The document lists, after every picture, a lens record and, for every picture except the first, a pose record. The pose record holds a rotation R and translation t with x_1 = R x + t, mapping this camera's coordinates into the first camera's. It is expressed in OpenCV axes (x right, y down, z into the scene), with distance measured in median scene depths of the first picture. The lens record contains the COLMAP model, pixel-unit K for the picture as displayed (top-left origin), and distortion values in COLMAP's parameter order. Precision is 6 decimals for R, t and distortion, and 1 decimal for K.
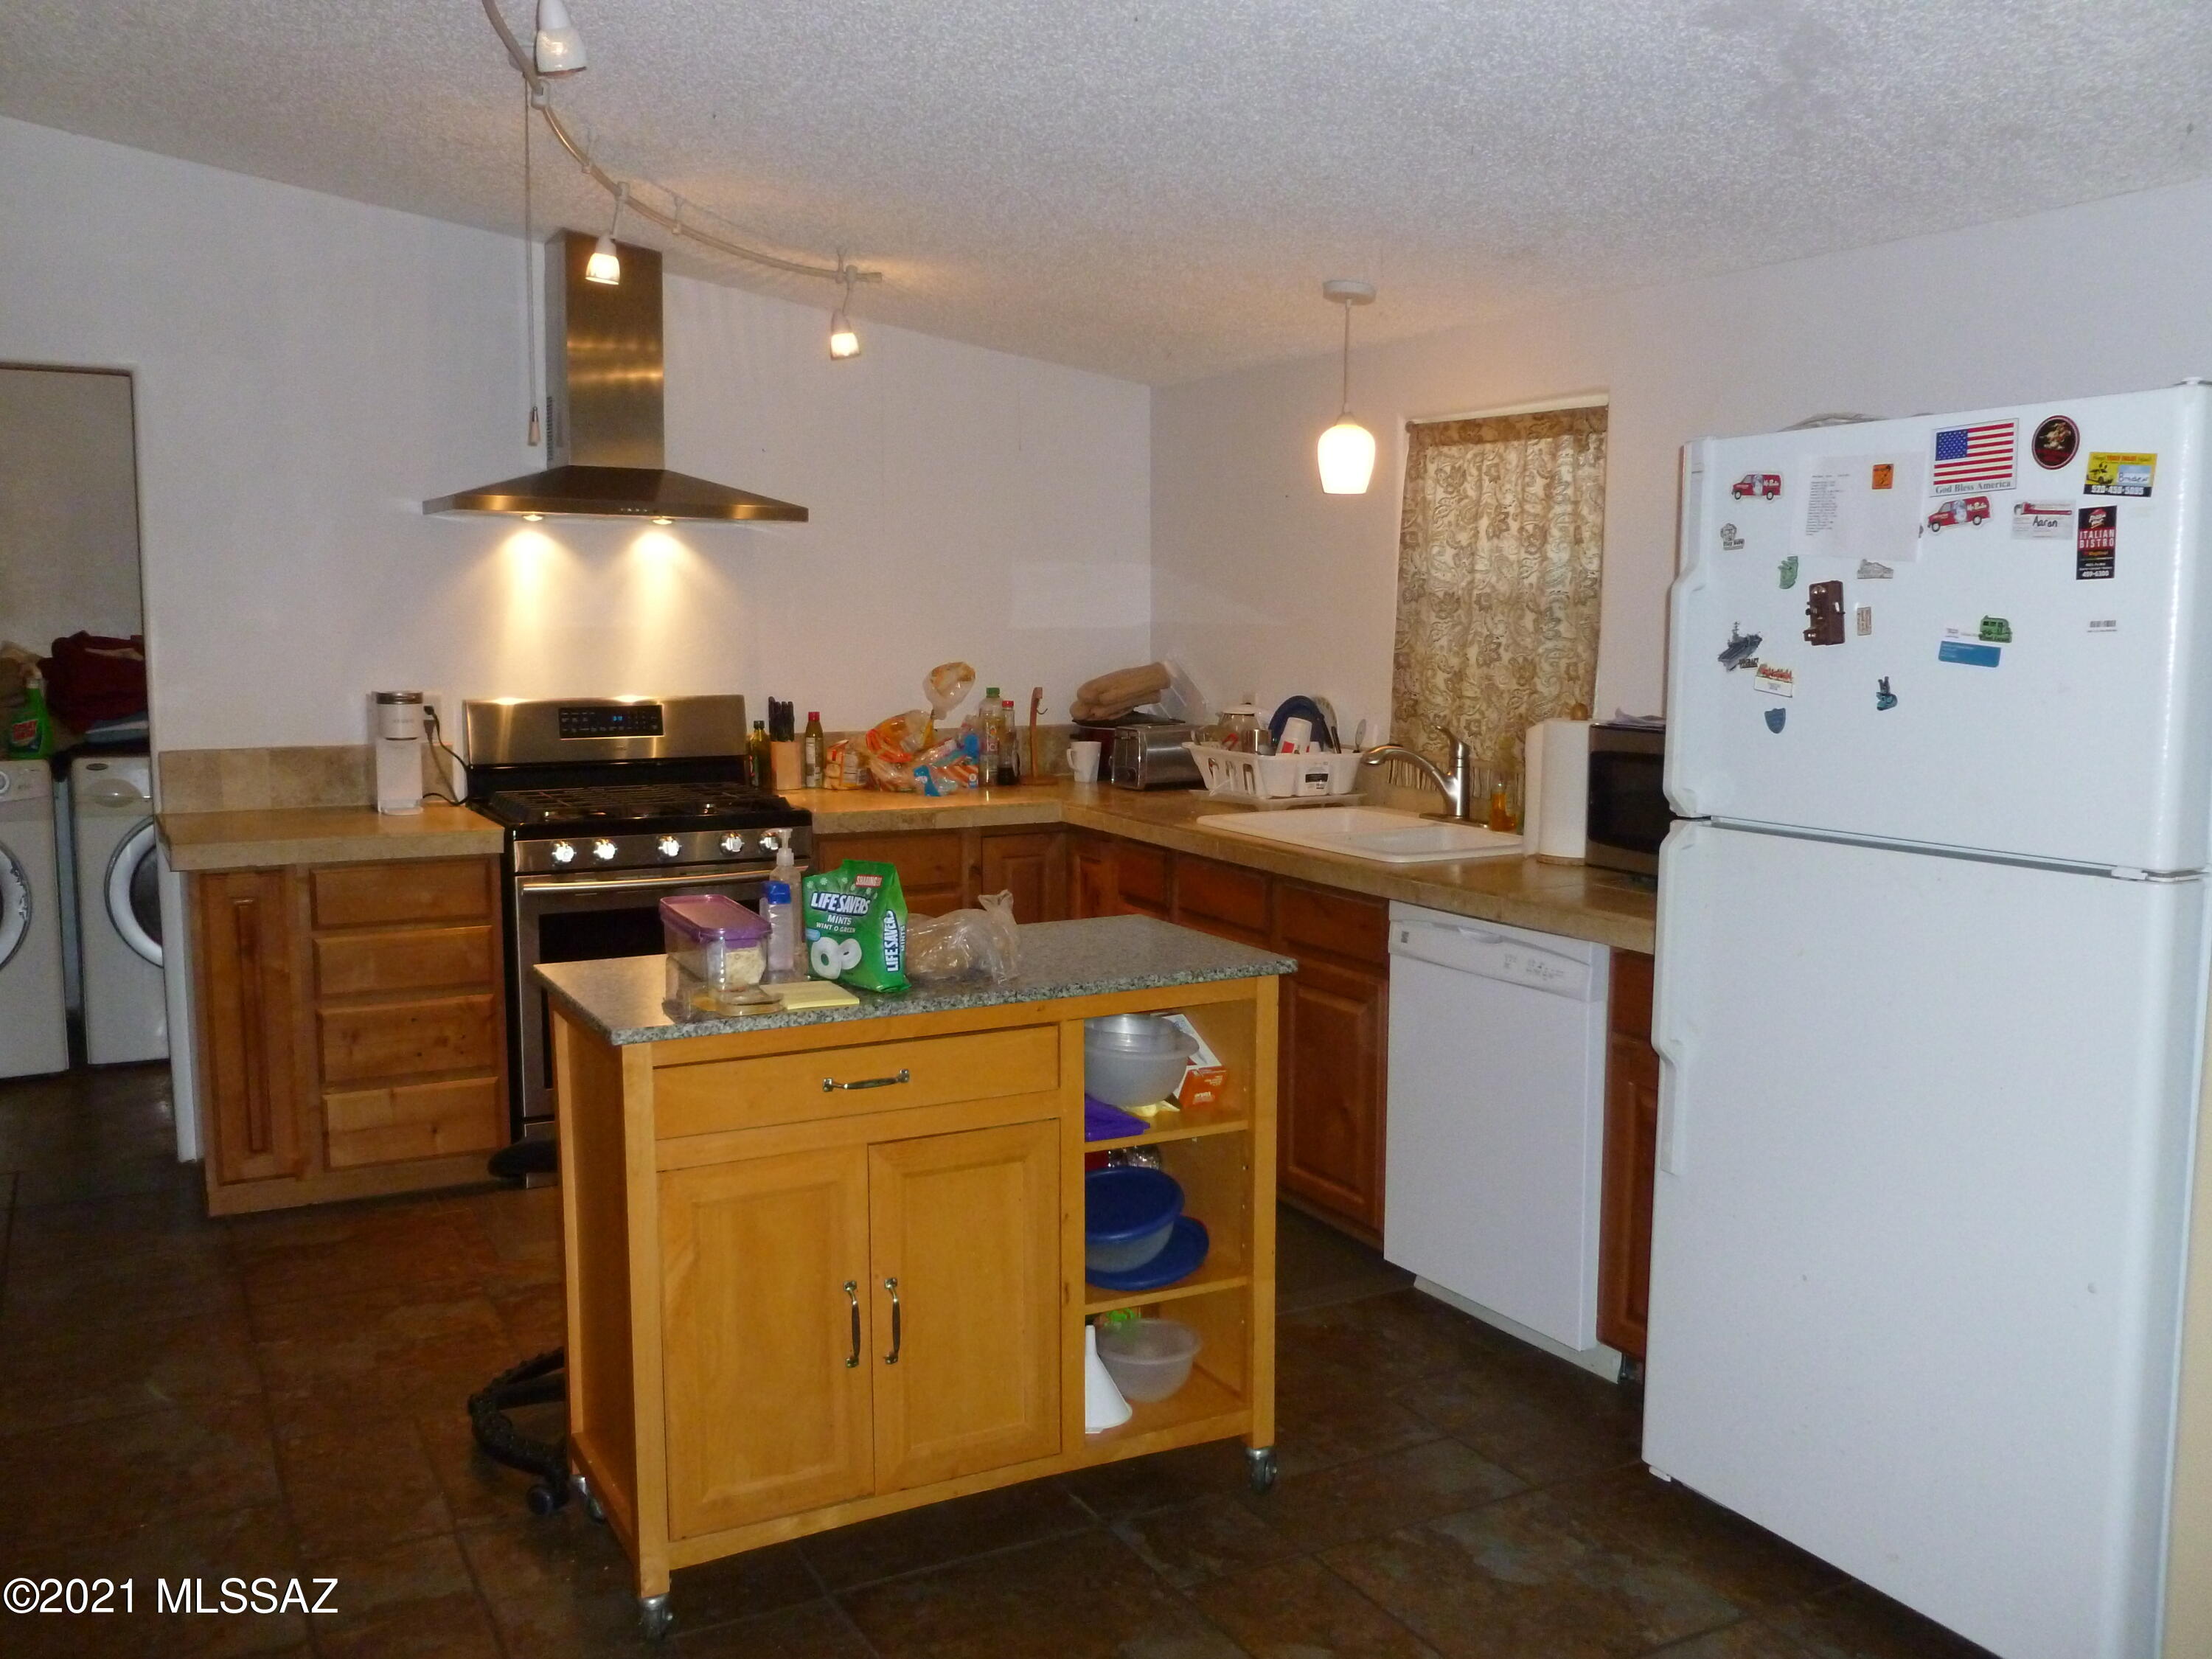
lens RADIAL K [[1914.2, 0, 1112.8], [0, 1914.2, 839.6], [0, 0, 1]] dist [-0.063141, 0.039614]
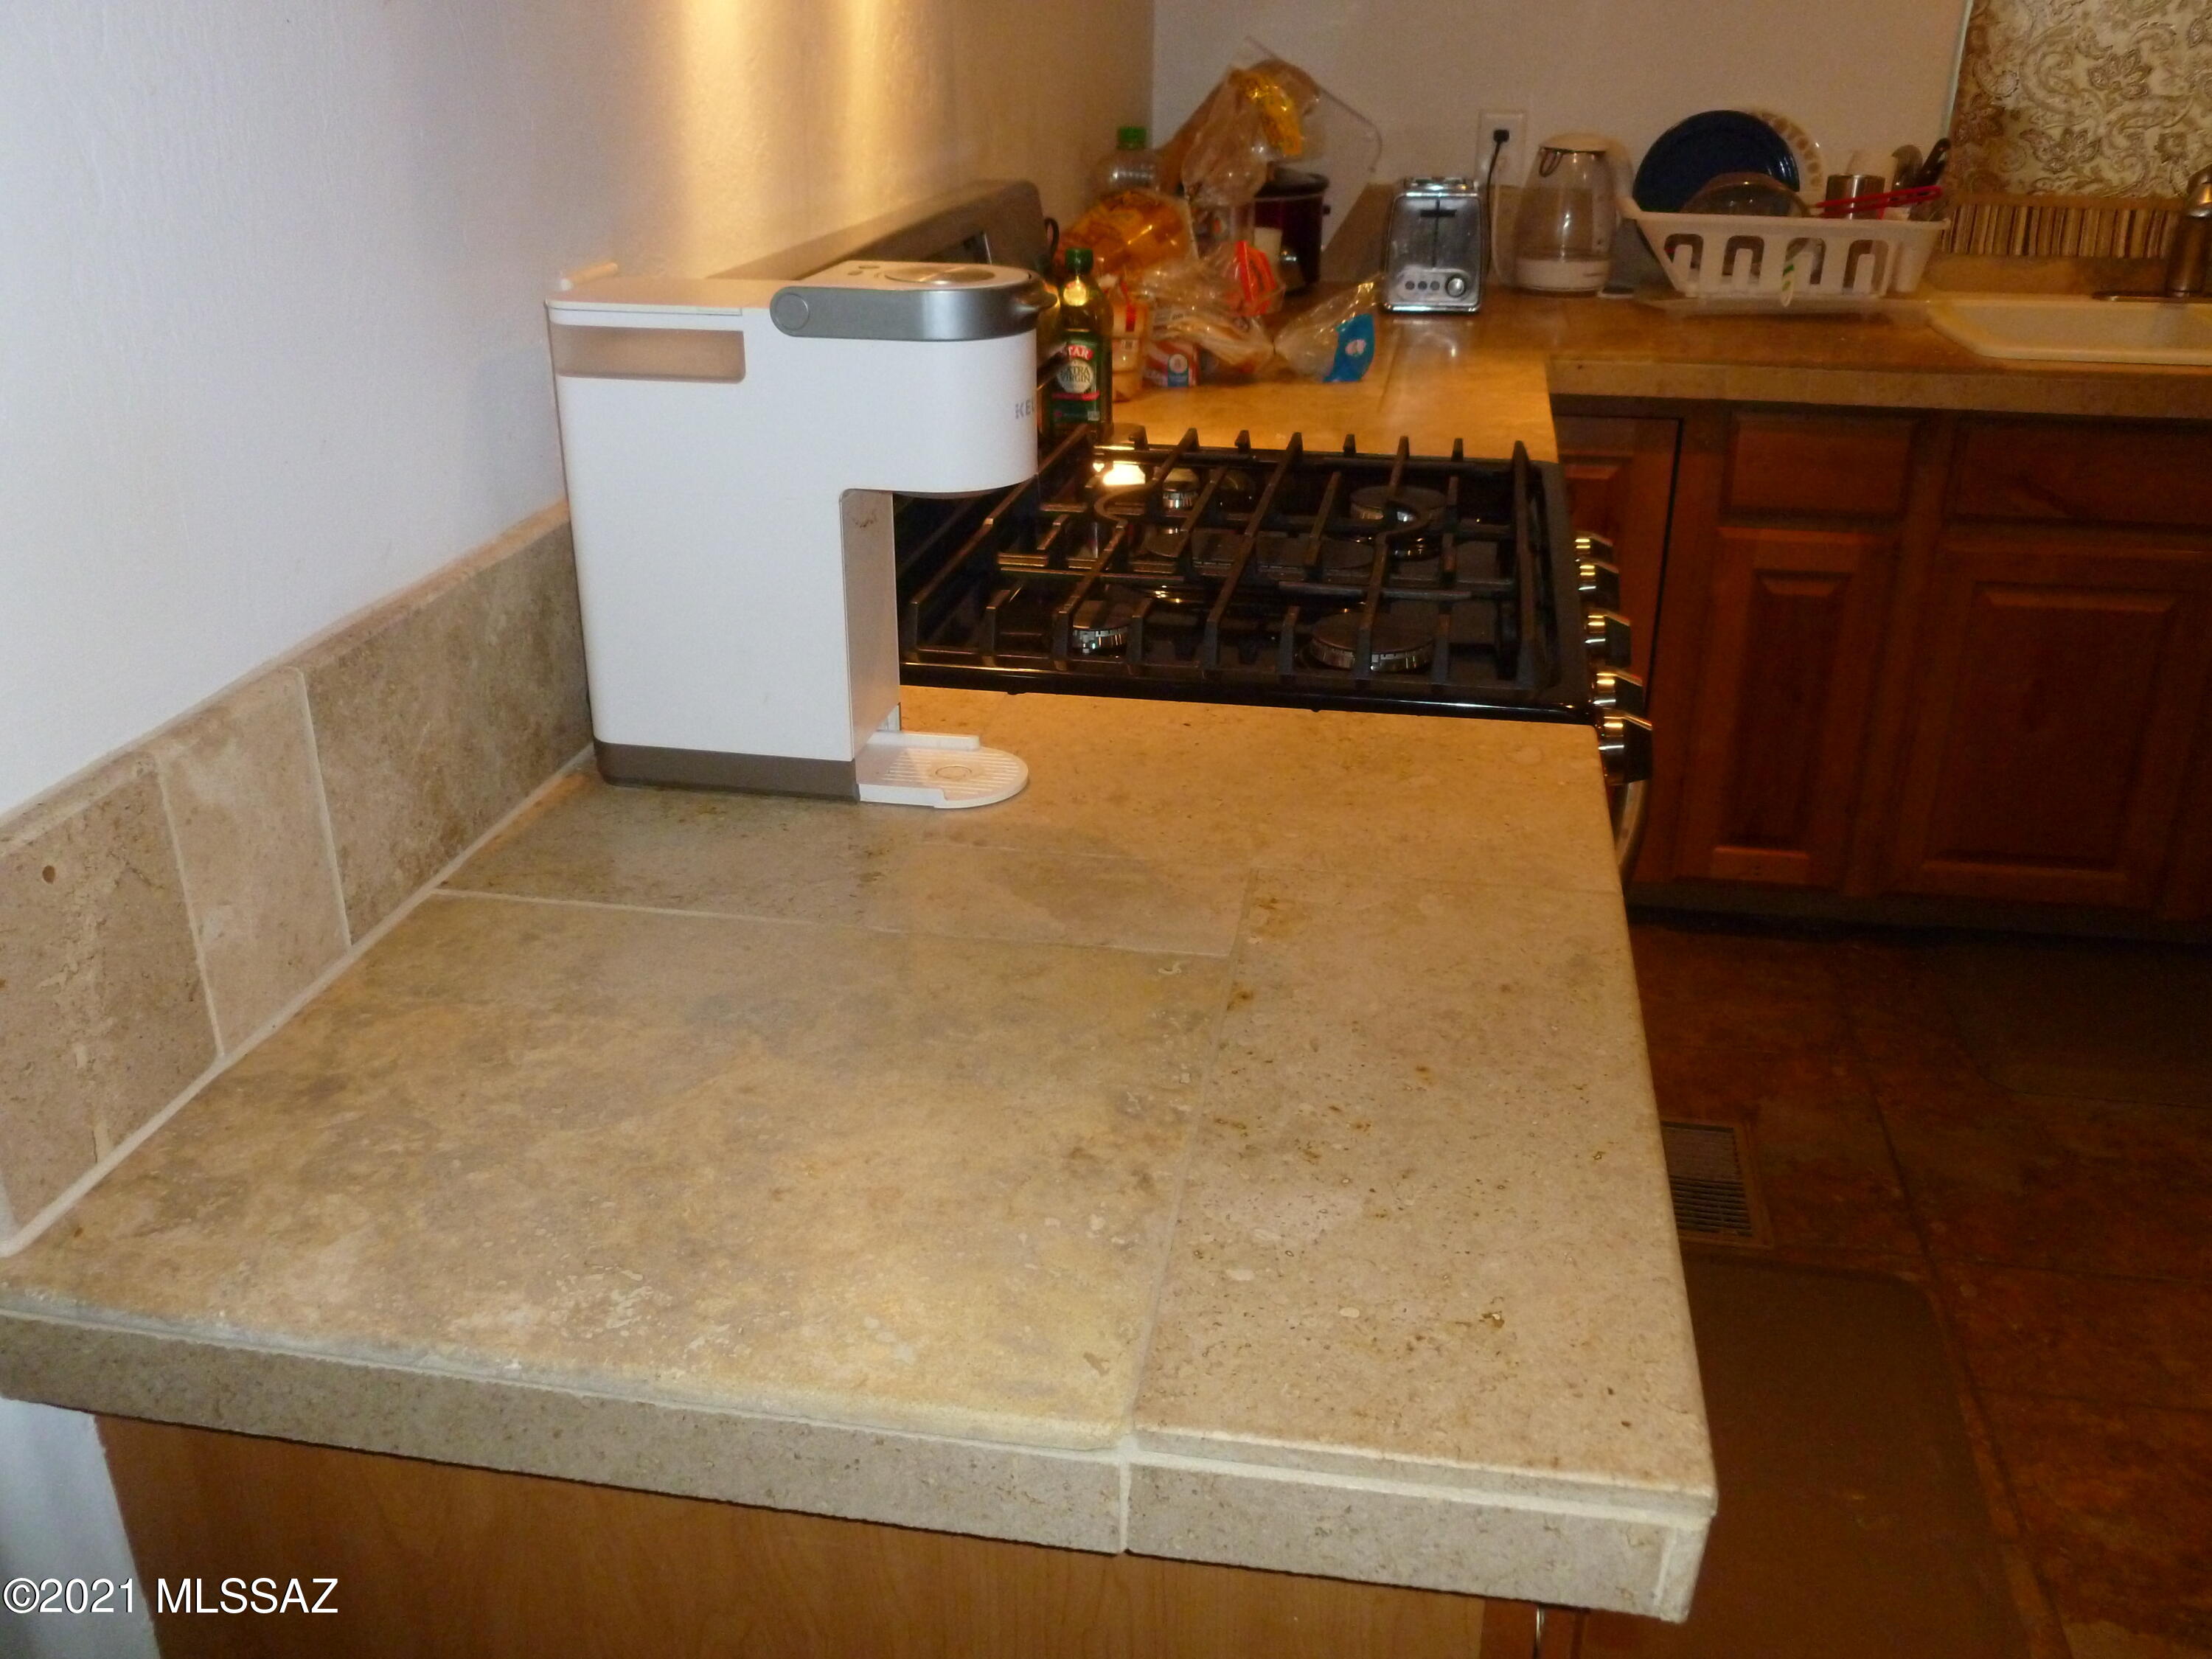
lens RADIAL K [[1914.2, 0, 1106.9], [0, 1914.2, 821.4], [0, 0, 1]] dist [-0.063141, 0.039614]
pose [[0.629543, -0.317938, 0.708936, -0.511831], [0.105577, 0.938985, 0.327355, -0.083122], [-0.769759, -0.131237, 0.624698, 0.786874]]
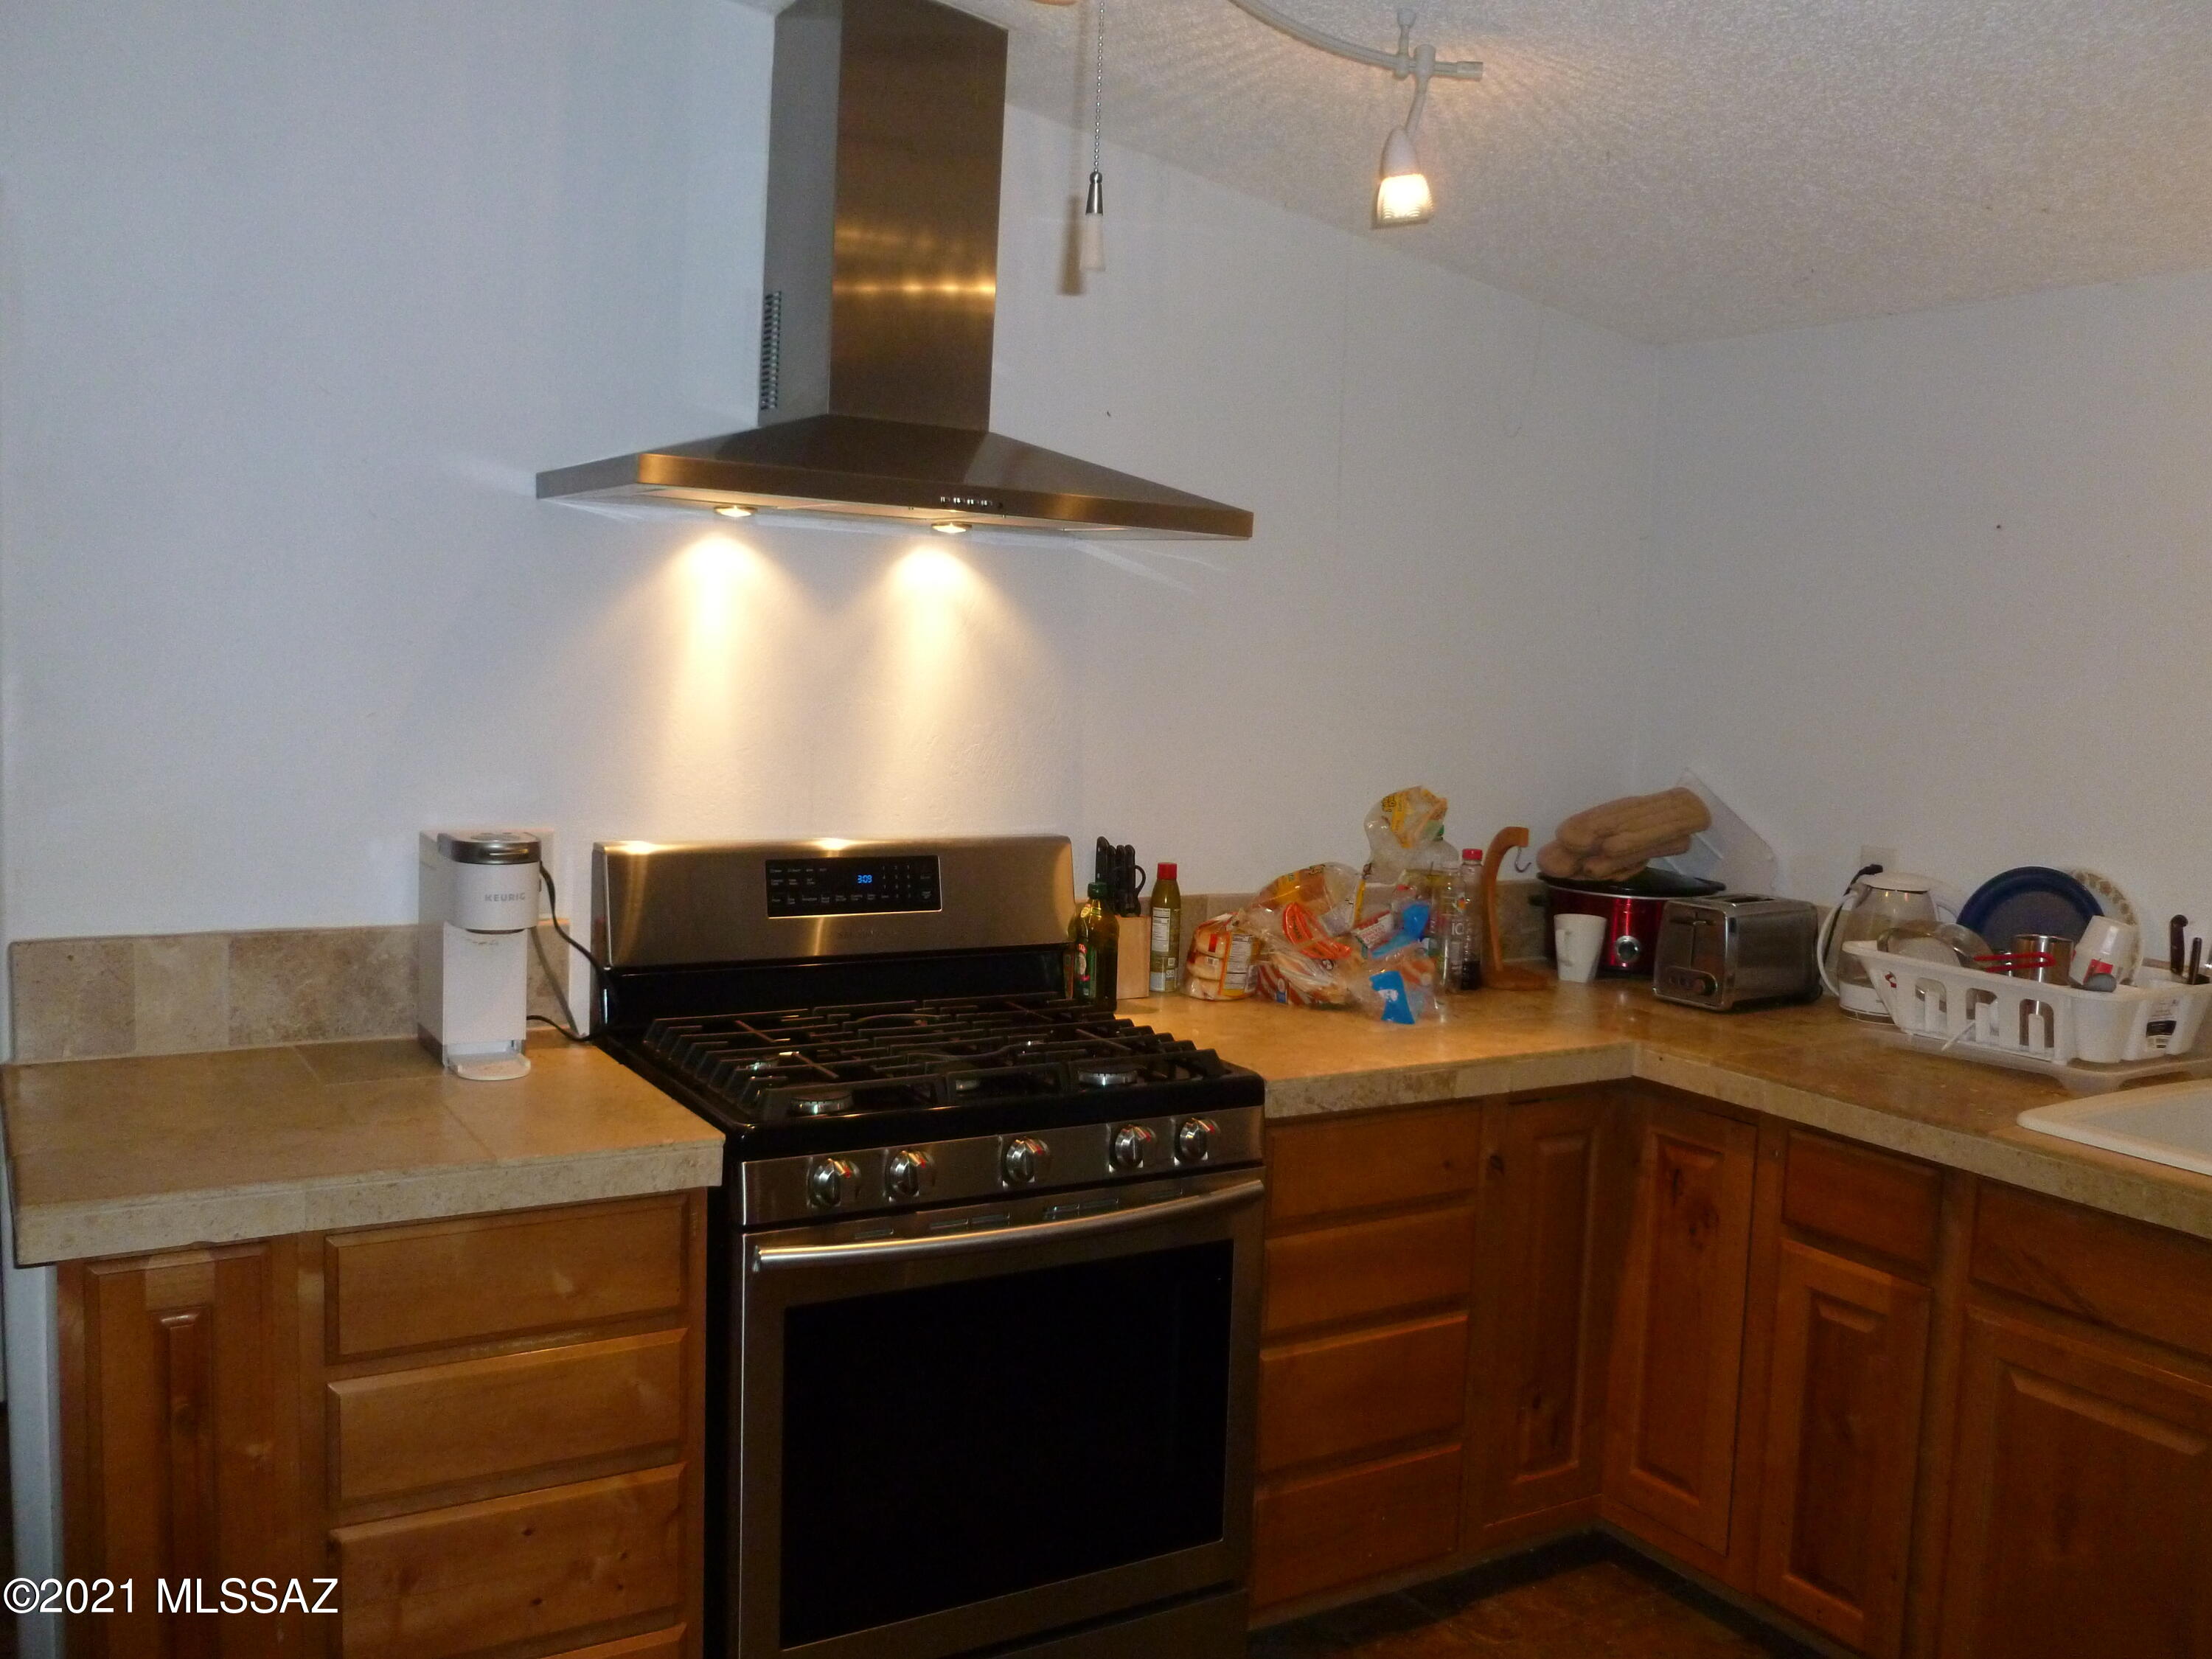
lens RADIAL K [[1914.2, 0, 1102.1], [0, 1914.2, 826.4], [0, 0, 1]] dist [-0.063141, 0.039614]
pose [[0.998732, 0.026881, 0.042575, -0.220395], [-0.025624, 0.999227, -0.029804, -0.065570], [-0.043343, 0.028675, 0.998649, 0.452324]]
